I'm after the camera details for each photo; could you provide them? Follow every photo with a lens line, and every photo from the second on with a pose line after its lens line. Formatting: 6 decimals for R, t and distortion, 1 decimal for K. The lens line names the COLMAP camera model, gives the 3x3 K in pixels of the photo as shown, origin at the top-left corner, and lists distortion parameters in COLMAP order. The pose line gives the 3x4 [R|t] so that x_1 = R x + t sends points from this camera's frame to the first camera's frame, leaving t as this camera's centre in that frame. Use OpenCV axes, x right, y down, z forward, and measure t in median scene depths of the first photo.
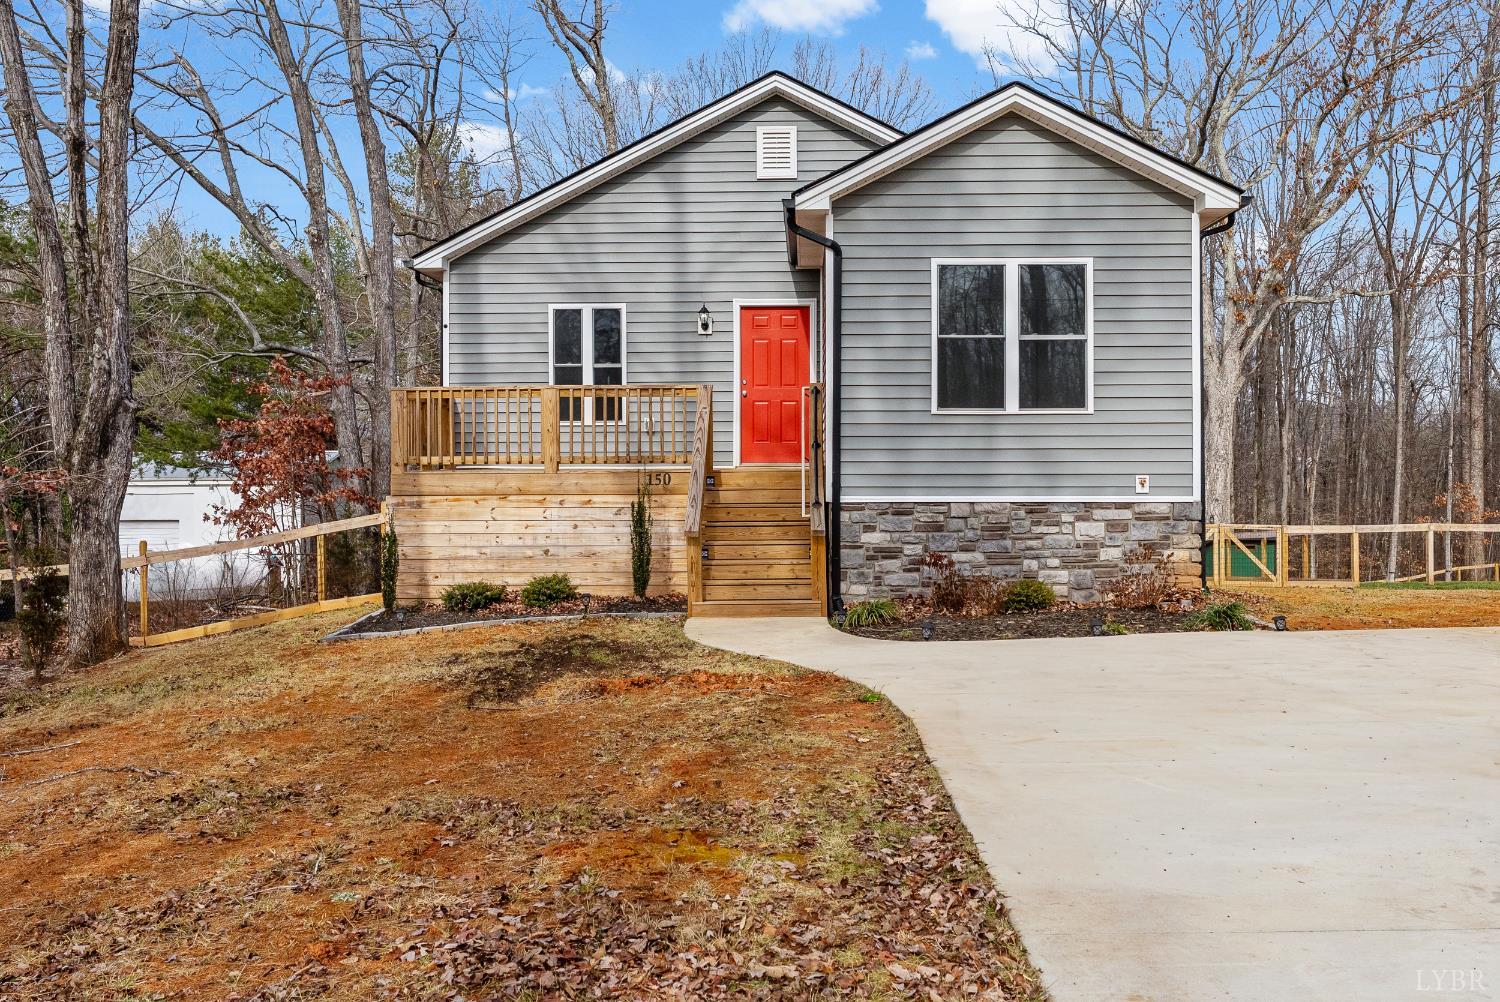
lens RADIAL K [[1400.5, 0, 748.3], [0, 1400.5, 501.2], [0, 0, 1]] dist [0.017083, 0.000000]
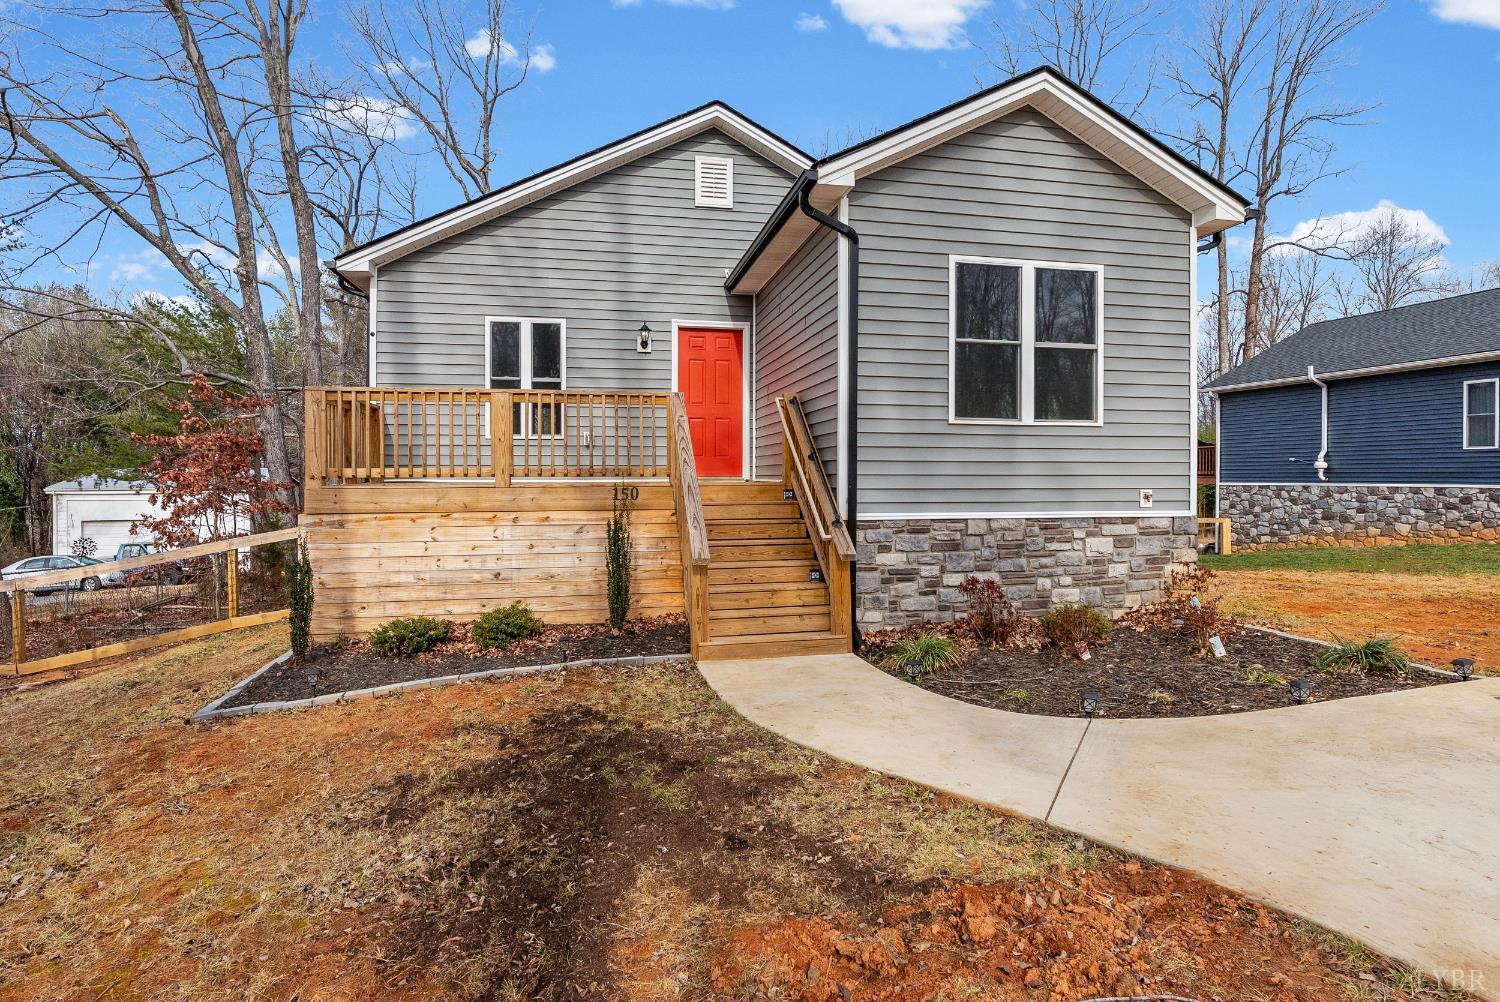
lens RADIAL K [[797.6, 0, 756.8], [0, 797.6, 488.8], [0, 0, 1]] dist [-0.002620, 0.001732]
pose [[0.969954, -0.001990, 0.243280, -0.107191], [0.005140, 0.999911, -0.012313, -0.011956], [-0.243233, 0.013193, 0.969878, 0.466180]]
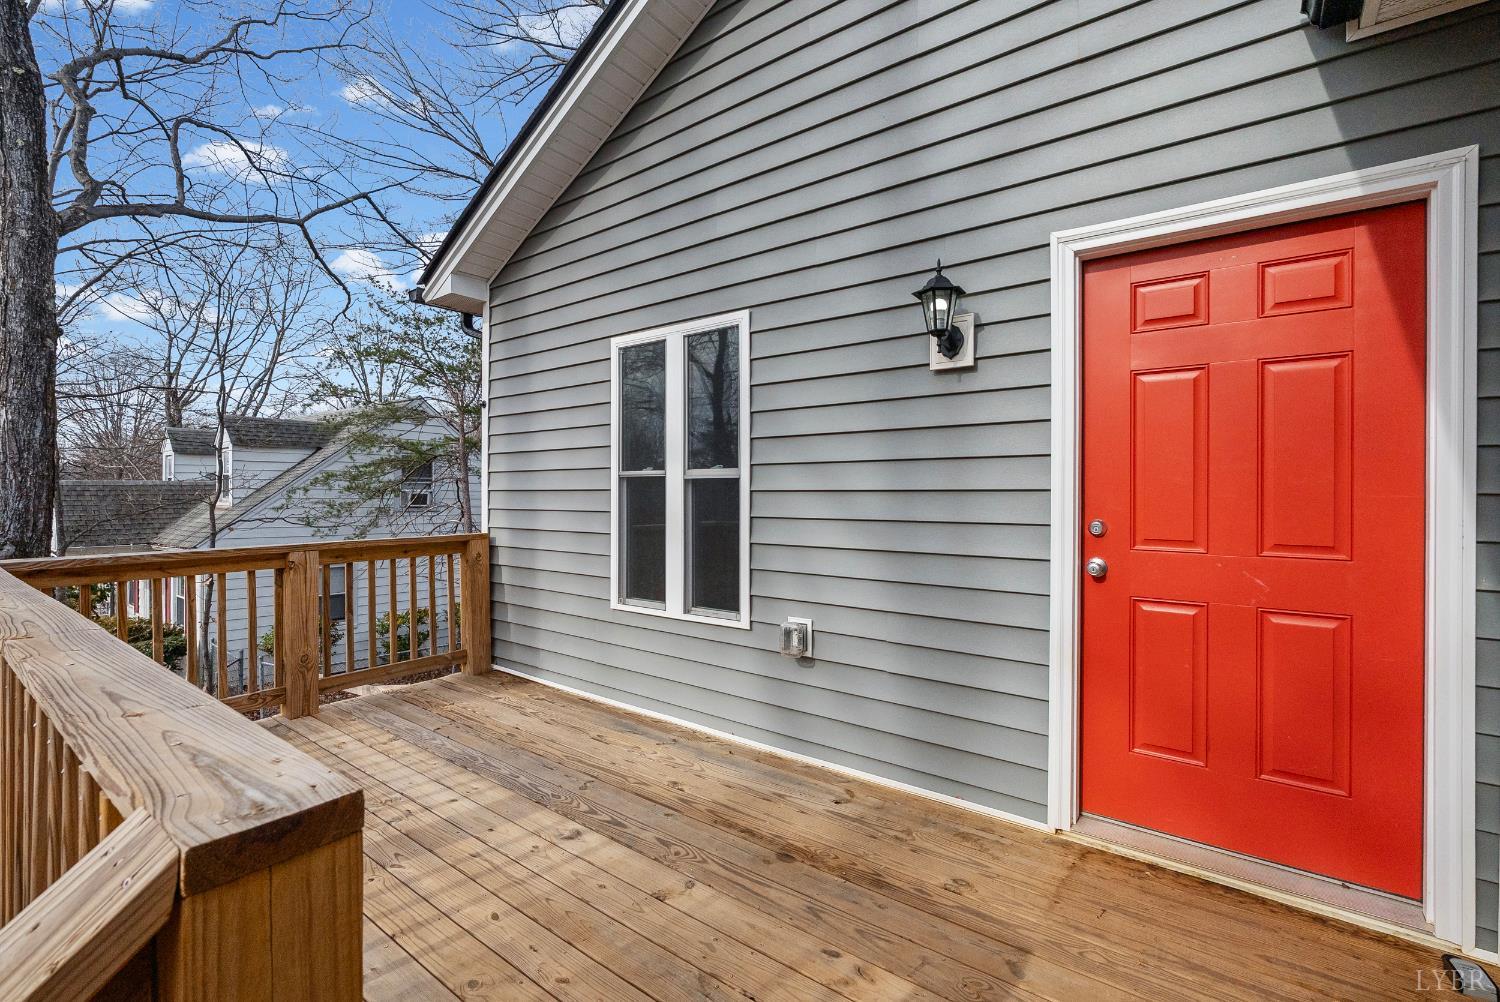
lens RADIAL K [[660.0, 0, 750.6], [0, 660.0, 490.7], [0, 0, 1]] dist [0.000325, 0.000211]
pose [[0.819943, 0.004560, -0.572426, 0.018400], [-0.017515, 0.999700, -0.017125, -0.101900], [0.572177, 0.024067, 0.819777, 0.976372]]
